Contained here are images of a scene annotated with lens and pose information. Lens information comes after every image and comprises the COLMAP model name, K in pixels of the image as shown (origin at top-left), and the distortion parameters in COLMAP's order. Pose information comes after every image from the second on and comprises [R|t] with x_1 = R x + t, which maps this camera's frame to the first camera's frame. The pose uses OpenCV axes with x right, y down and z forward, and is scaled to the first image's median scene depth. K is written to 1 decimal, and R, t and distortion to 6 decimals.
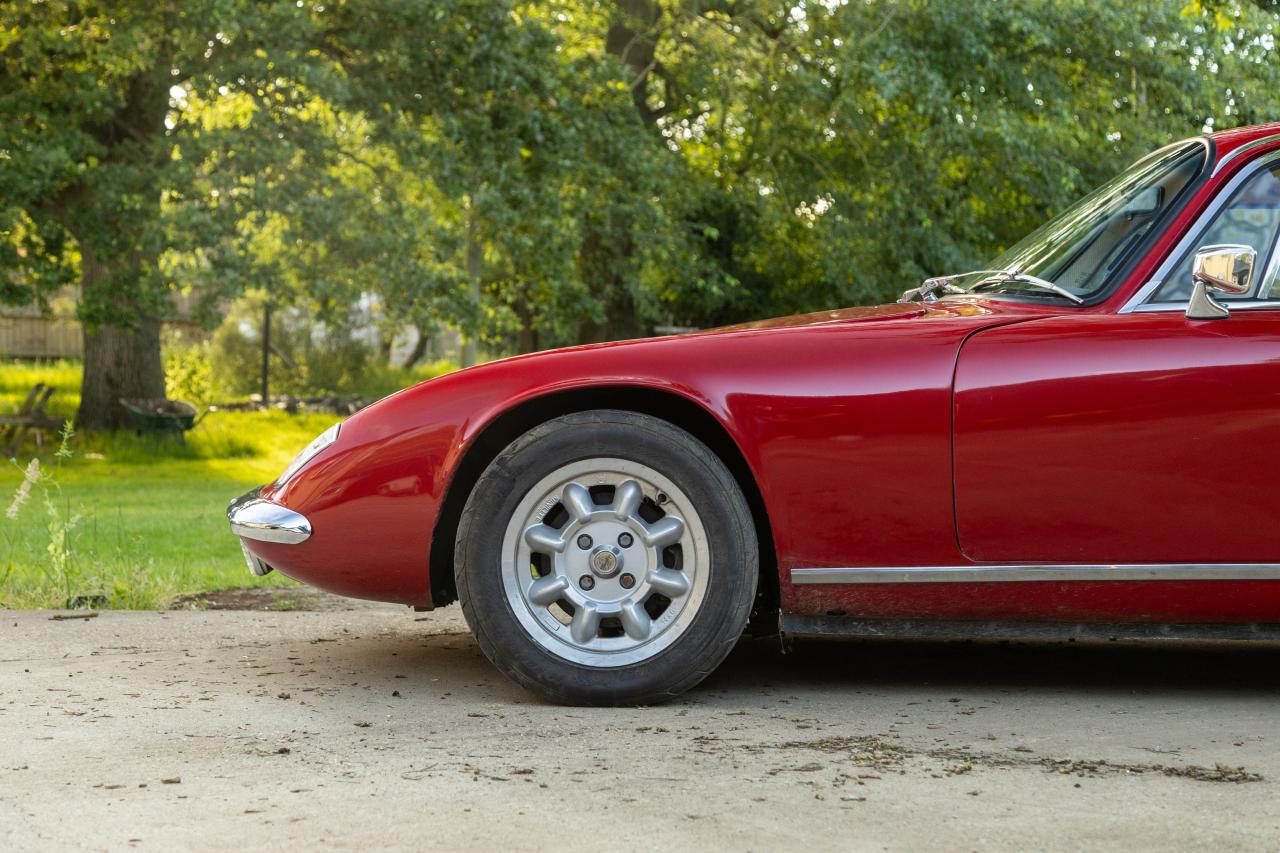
lens RADIAL K [[2128.0, 0, 640.0], [0, 2128.0, 426.5], [0, 0, 1]] dist [0.018343, -0.131734]
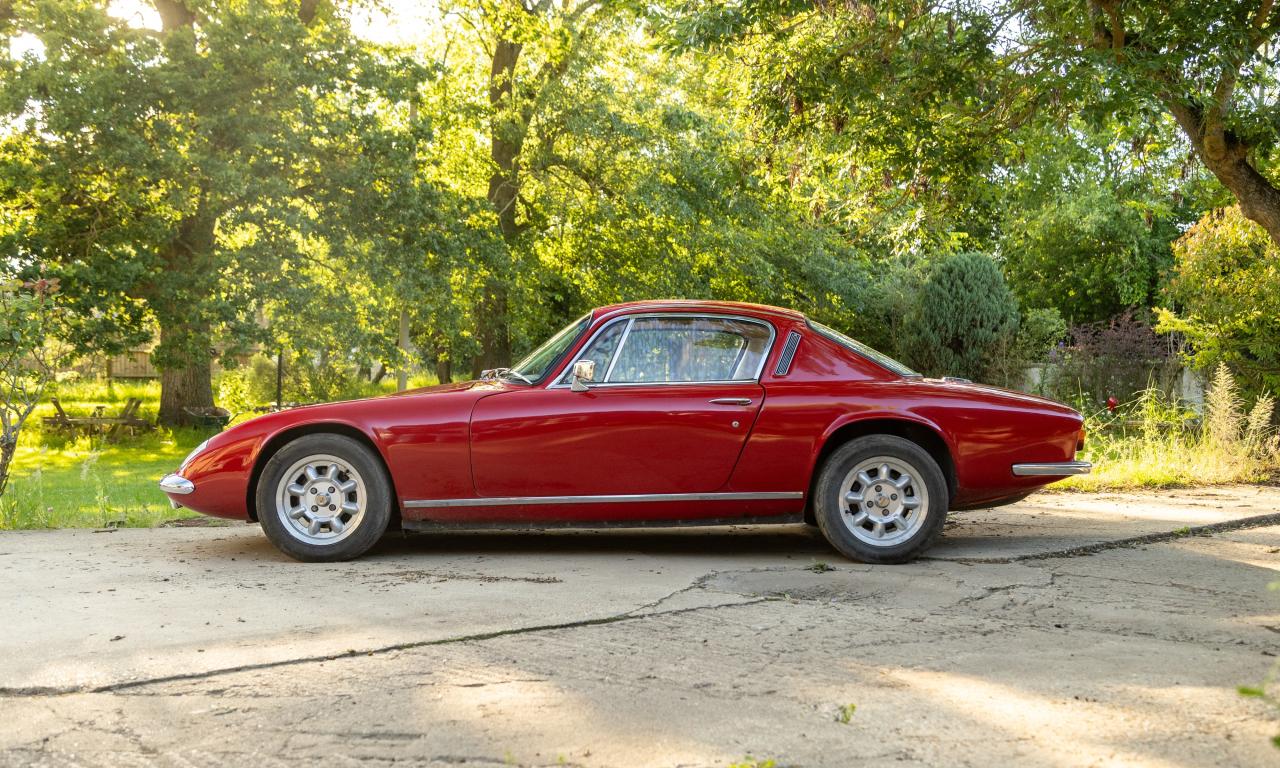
lens RADIAL K [[1424.2, 0, 640.0], [0, 1424.2, 384.0], [0, 0, 1]] dist [0.022070, 0.007648]
pose [[0.998735, -0.014110, 0.048261, 0.167251], [0.014966, 0.999736, -0.017429, -0.019371], [-0.048002, 0.018130, 0.998683, -0.369490]]
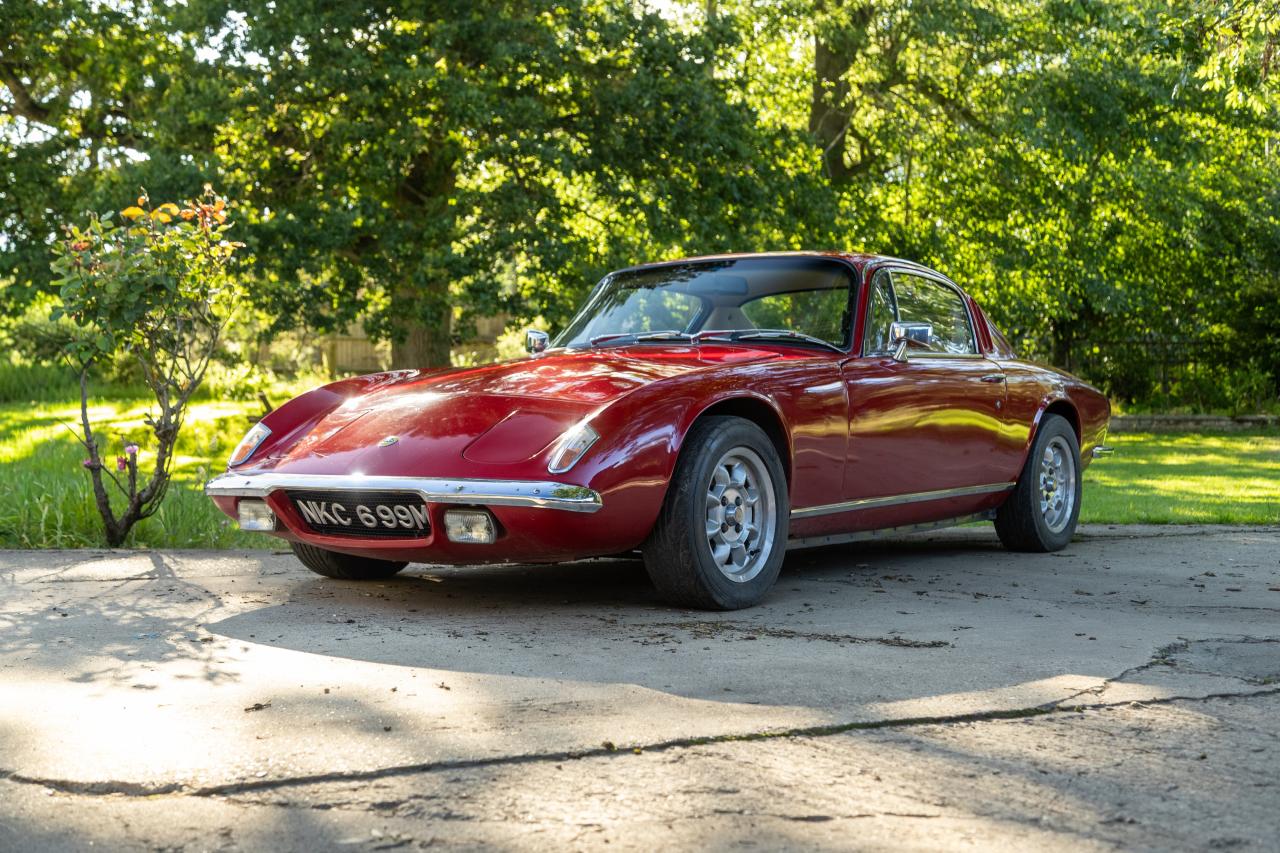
lens RADIAL K [[1831.3, 0, 640.0], [0, 1831.3, 426.5], [0, 0, 1]] dist [0.017691, -0.034339]
pose [[0.989453, -0.001420, -0.144844, 0.147459], [0.001461, 0.999999, 0.000174, 0.001108], [0.144844, -0.000384, 0.989454, -0.205738]]
